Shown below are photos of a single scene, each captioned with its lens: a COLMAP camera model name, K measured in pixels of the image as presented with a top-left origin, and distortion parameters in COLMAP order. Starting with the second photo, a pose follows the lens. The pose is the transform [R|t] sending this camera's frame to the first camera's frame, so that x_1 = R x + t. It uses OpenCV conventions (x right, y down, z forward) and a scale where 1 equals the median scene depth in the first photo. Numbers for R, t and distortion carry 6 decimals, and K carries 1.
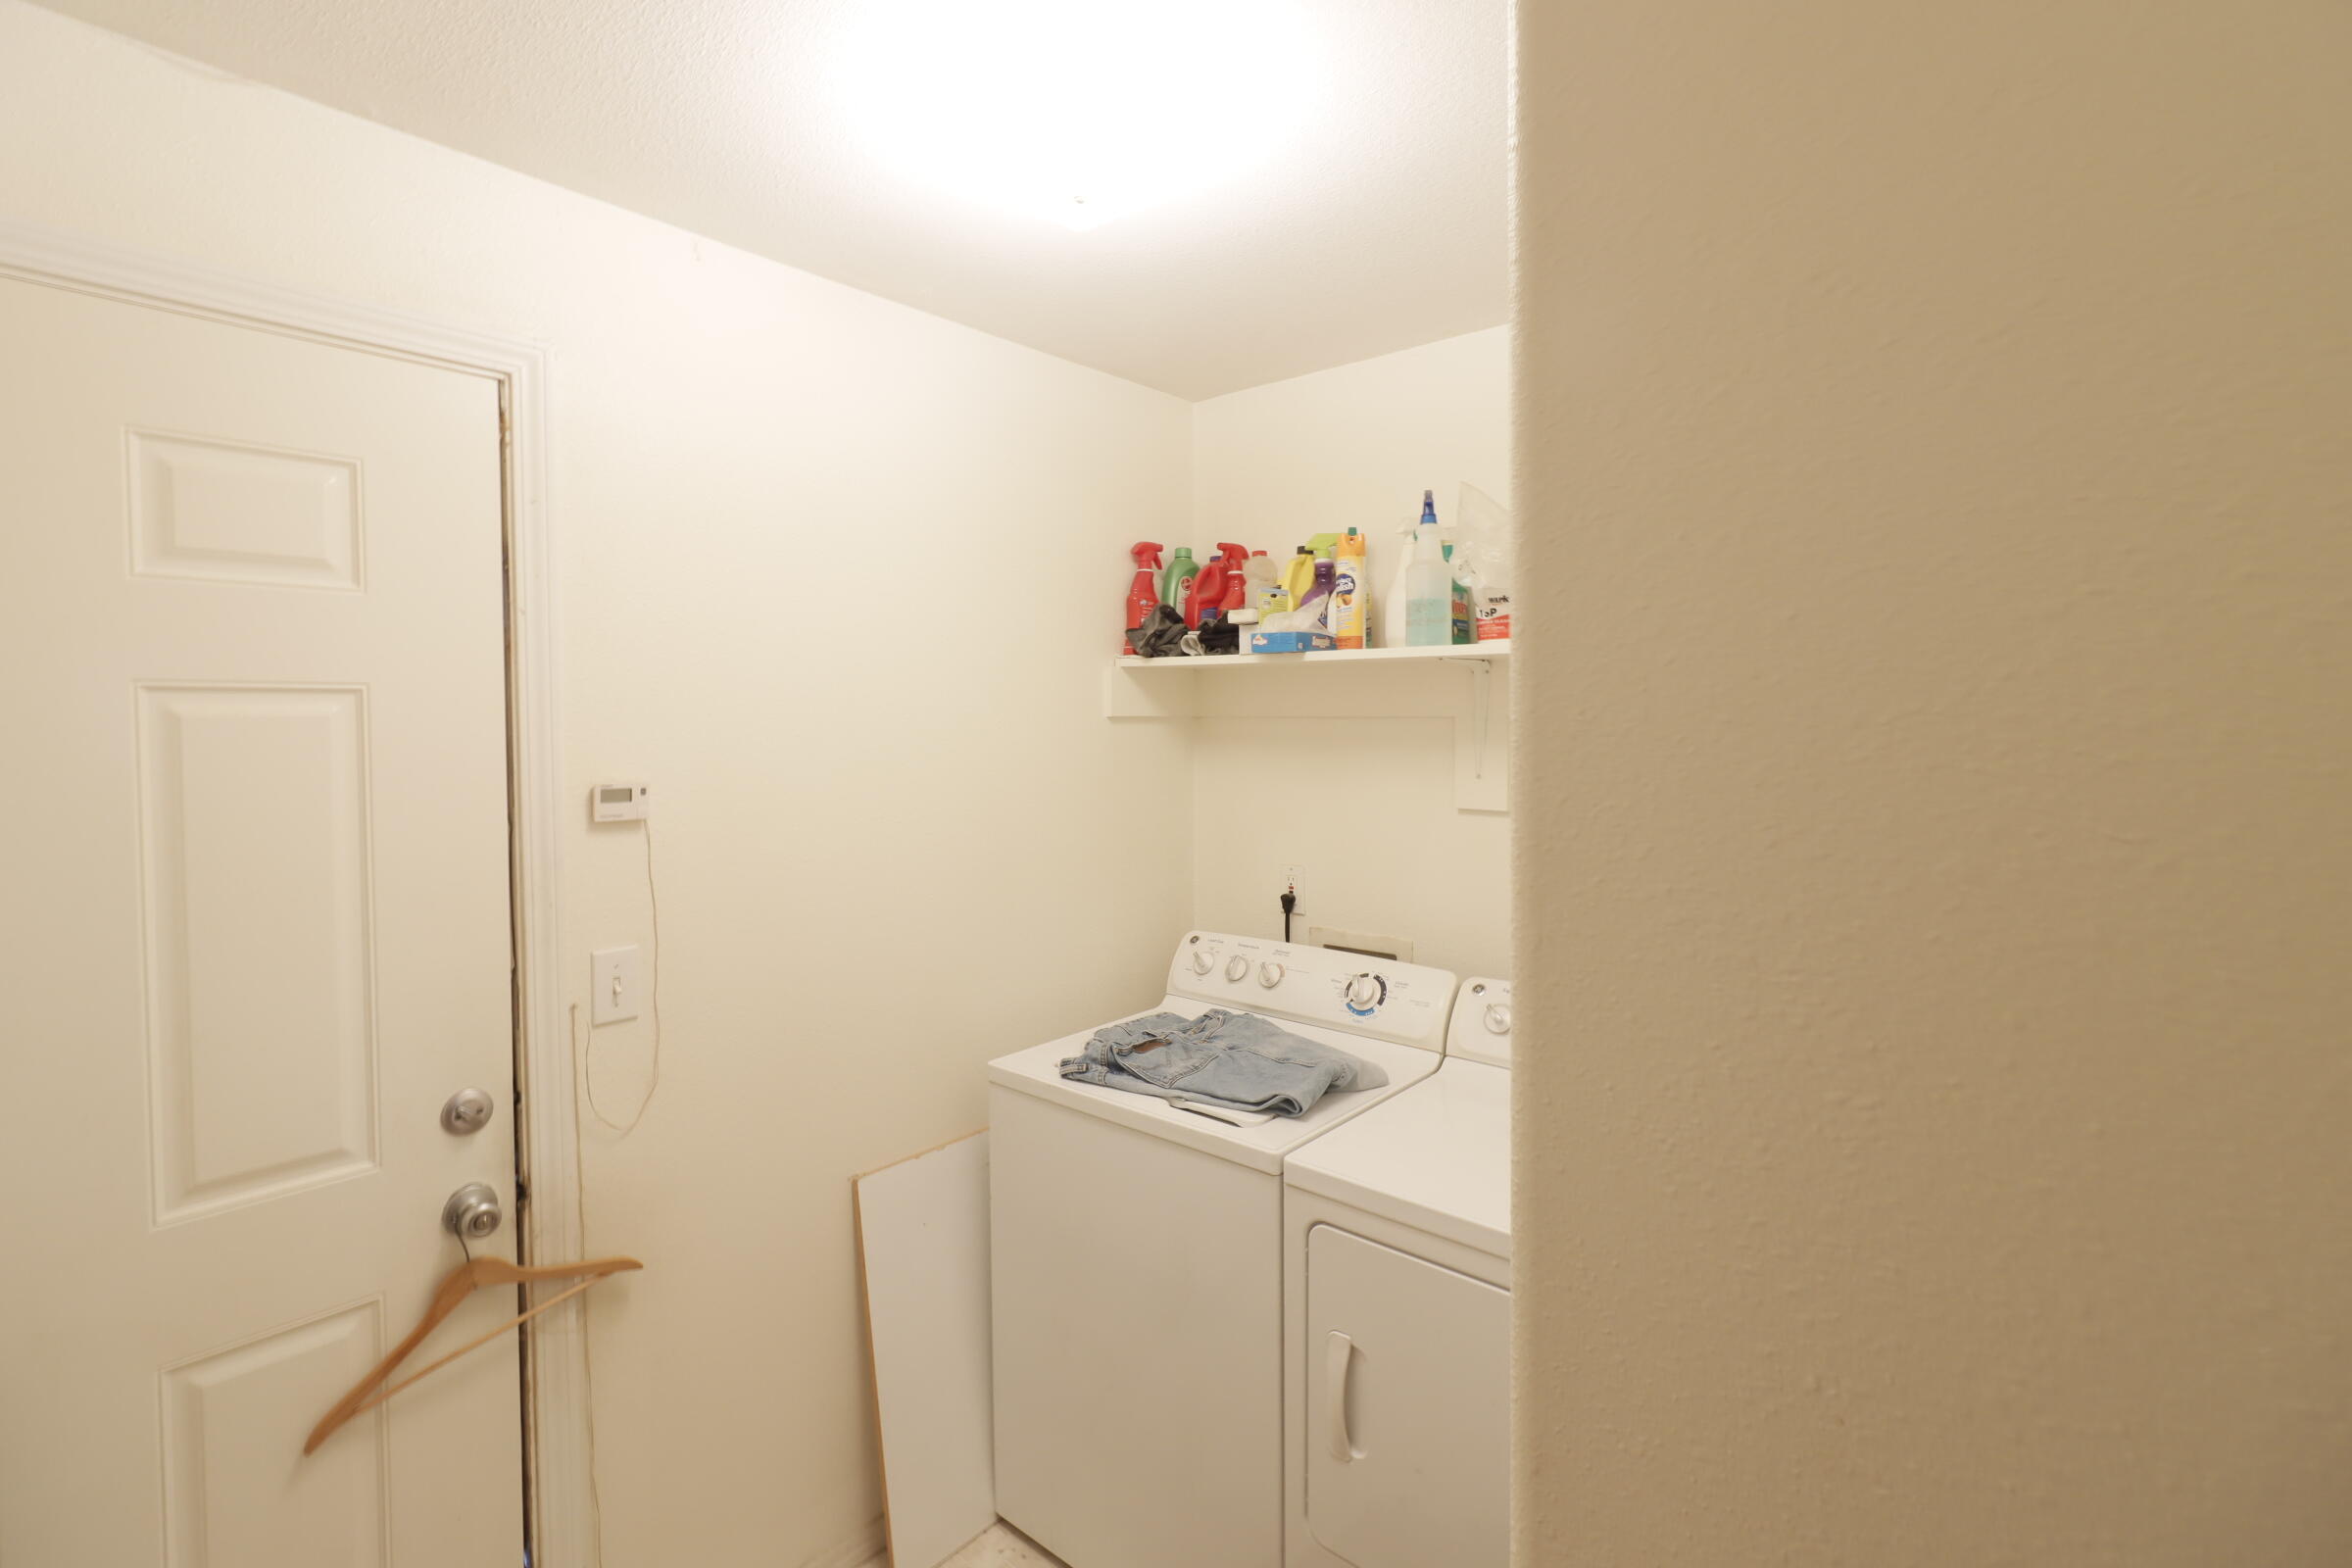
lens RADIAL K [[1093.9, 0, 1160.4], [0, 1093.9, 749.3], [0, 0, 1]] dist [-0.001284, -0.000359]
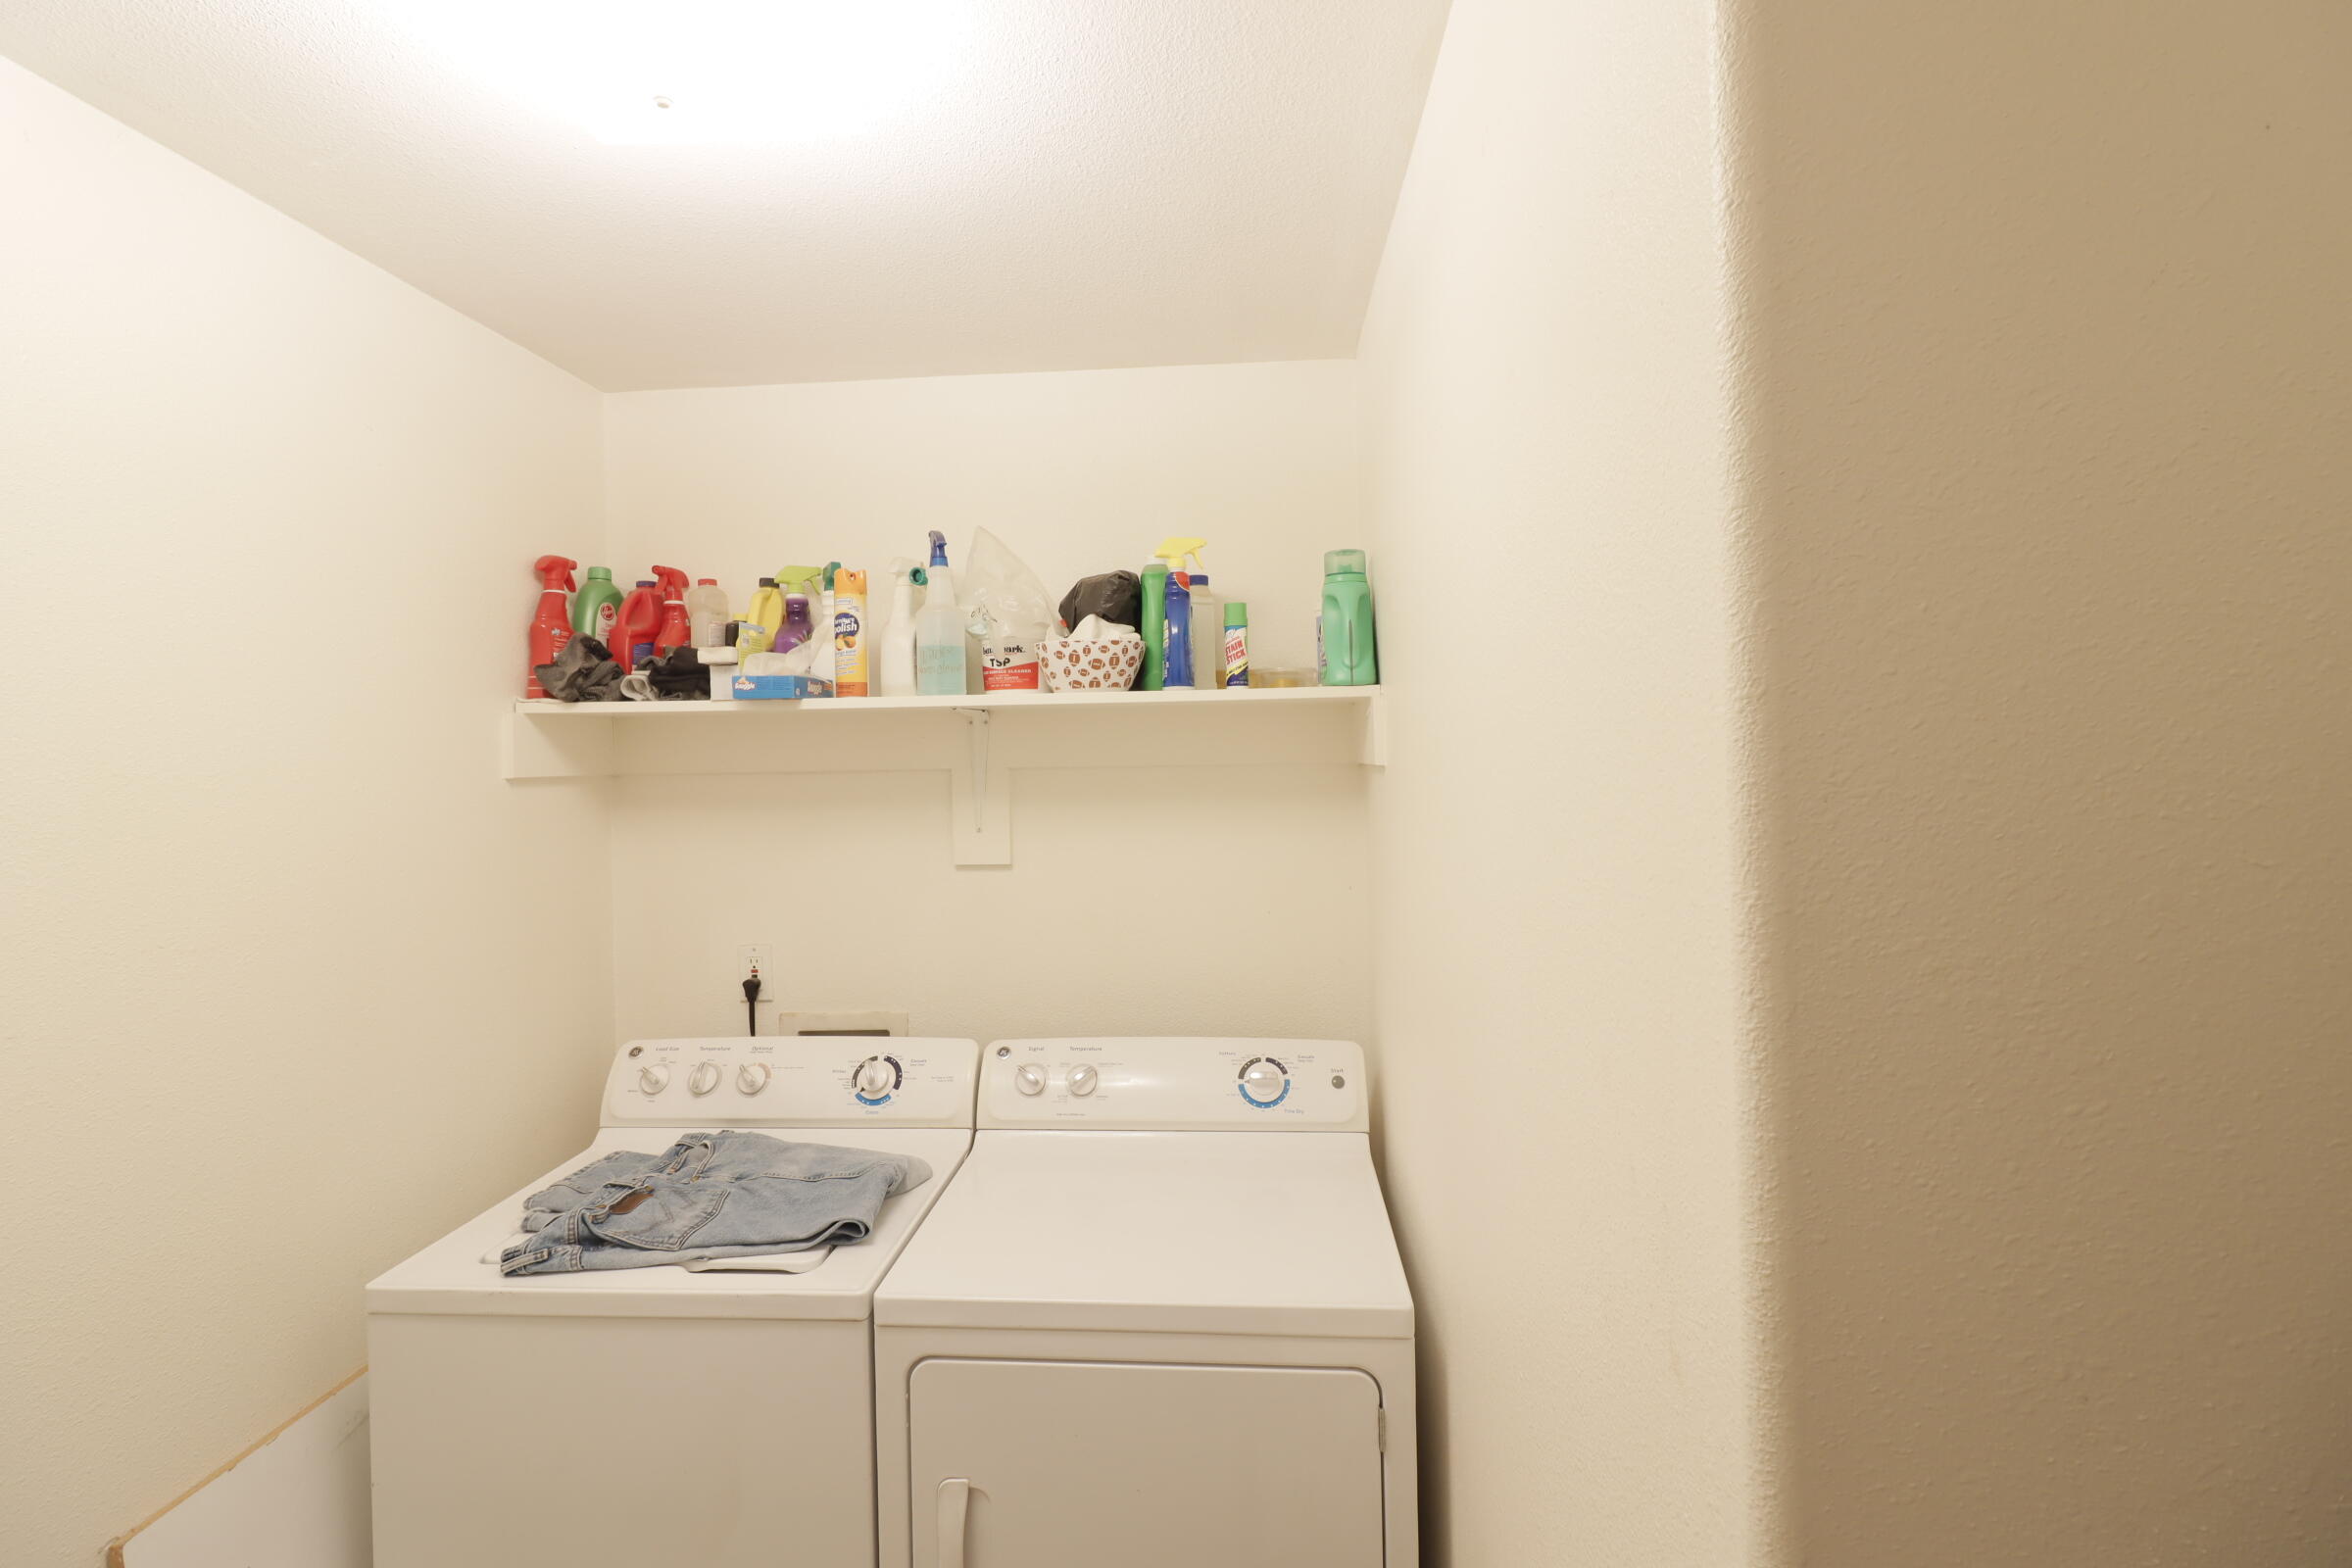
lens RADIAL K [[1093.9, 0, 1160.4], [0, 1093.9, 749.3], [0, 0, 1]] dist [-0.001284, -0.000359]
pose [[0.797930, -0.011240, 0.602645, -0.167866], [0.037172, 0.998841, -0.030588, -0.011493], [-0.601602, 0.046809, 0.797423, 0.133480]]
